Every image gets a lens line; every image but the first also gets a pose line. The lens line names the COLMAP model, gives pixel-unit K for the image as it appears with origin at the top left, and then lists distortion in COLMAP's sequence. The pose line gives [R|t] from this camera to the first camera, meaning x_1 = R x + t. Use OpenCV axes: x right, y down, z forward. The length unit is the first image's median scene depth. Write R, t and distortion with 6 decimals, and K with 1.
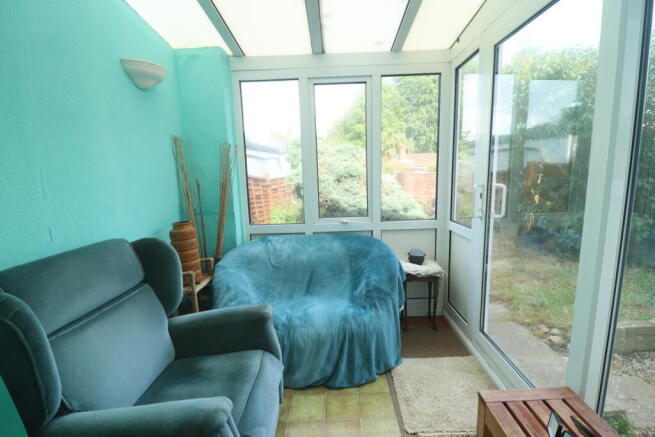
lens RADIAL K [[308.4, 0, 327.5], [0, 308.4, 218.5], [0, 0, 1]] dist [-0.000701, -0.015122]
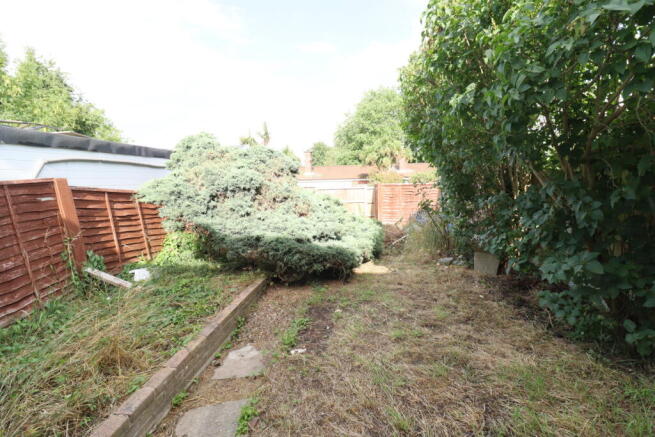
lens RADIAL K [[308.4, 0, 327.5], [0, 308.4, 218.5], [0, 0, 1]] dist [-0.000701, -0.015122]
pose [[0.998905, 0.007554, -0.046162, 0.968188], [-0.009097, 0.999404, -0.033306, -0.161673], [0.045883, 0.033690, 0.998379, 1.005973]]
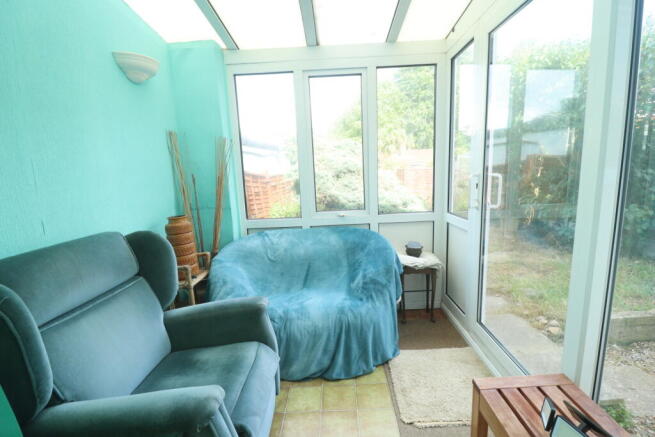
lens RADIAL K [[308.4, 0, 327.5], [0, 308.4, 218.5], [0, 0, 1]] dist [-0.000701, -0.015122]
pose [[0.999926, -0.011814, -0.002752, 0.014627], [0.011837, 0.999894, 0.008519, 0.014361], [0.002651, -0.008551, 0.999960, 0.002639]]
